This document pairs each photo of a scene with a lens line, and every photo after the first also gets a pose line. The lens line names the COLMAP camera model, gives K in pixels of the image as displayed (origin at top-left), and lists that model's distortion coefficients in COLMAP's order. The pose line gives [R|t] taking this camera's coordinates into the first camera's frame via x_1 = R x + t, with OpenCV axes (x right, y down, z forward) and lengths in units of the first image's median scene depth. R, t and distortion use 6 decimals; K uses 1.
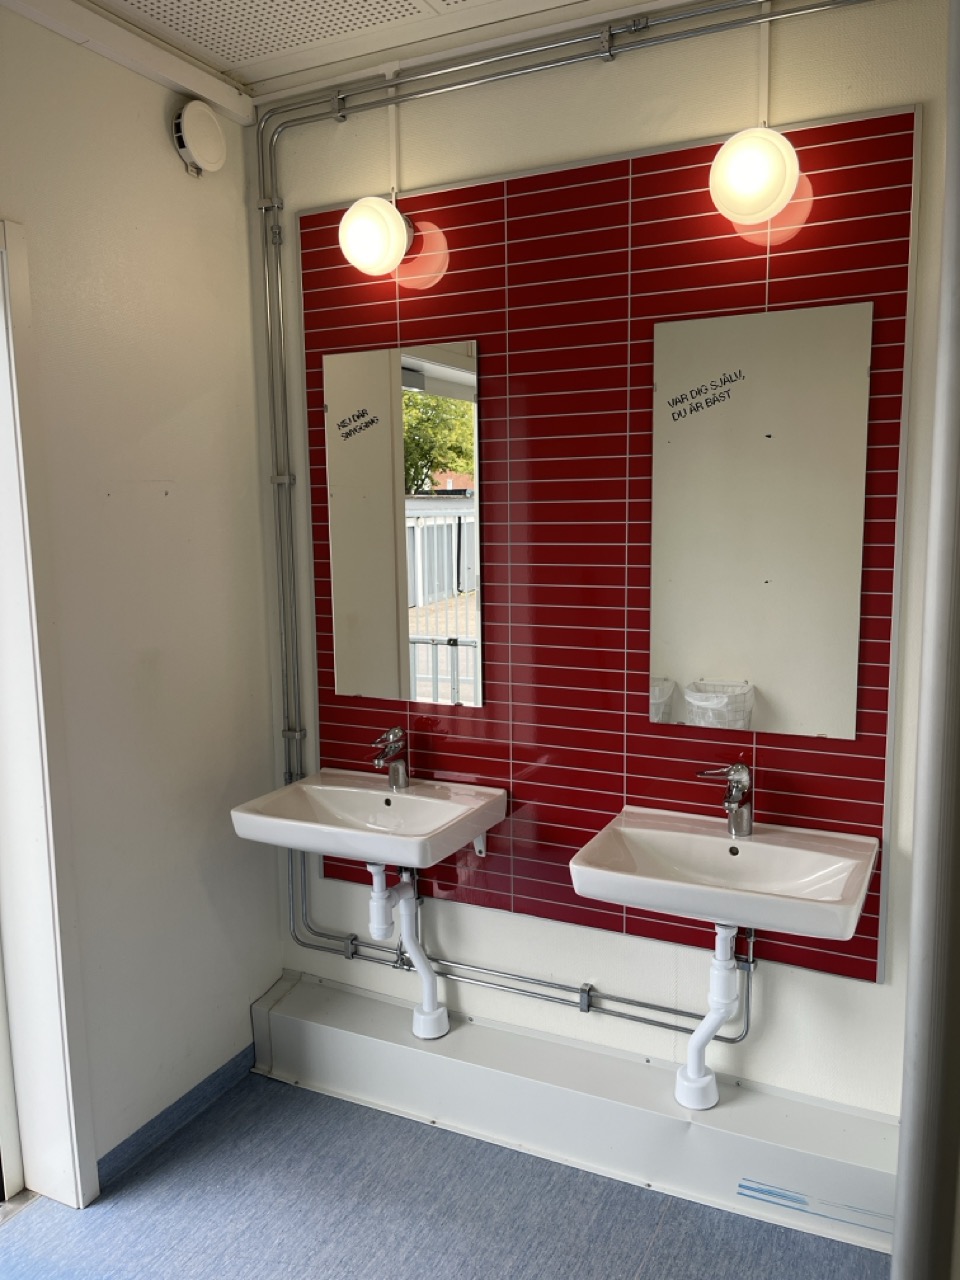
lens RADIAL K [[956.0, 0, 480.0], [0, 956.0, 640.0], [0, 0, 1]] dist [-0.000592, -0.004939]
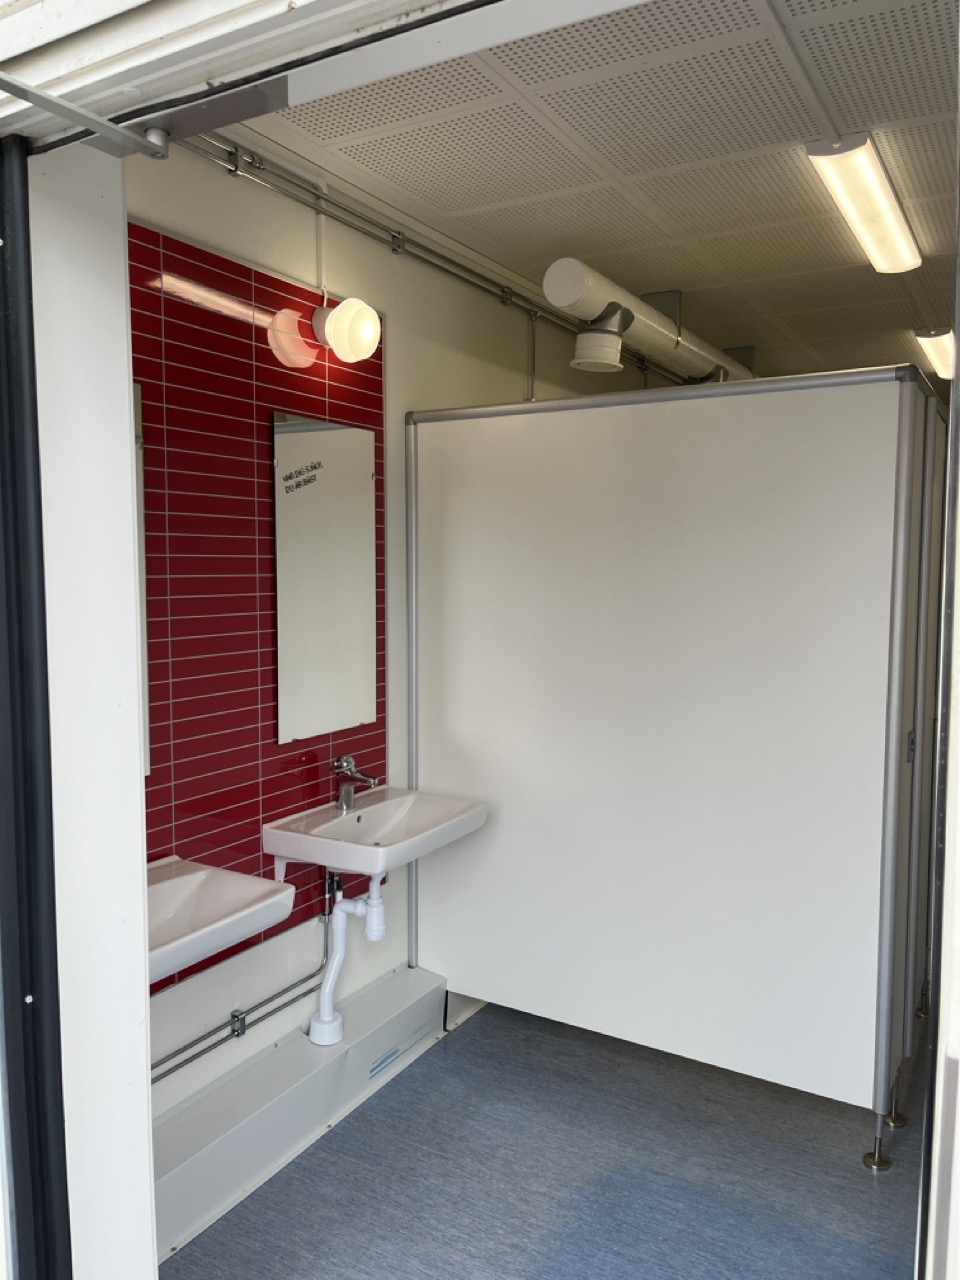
lens RADIAL K [[977.7, 0, 480.0], [0, 977.7, 640.0], [0, 0, 1]] dist [0.001978, -0.055498]
pose [[0.062907, -0.069441, 0.995601, -1.038869], [0.131274, 0.989485, 0.060720, -0.085739], [-0.989348, 0.126877, 0.071361, 0.684406]]
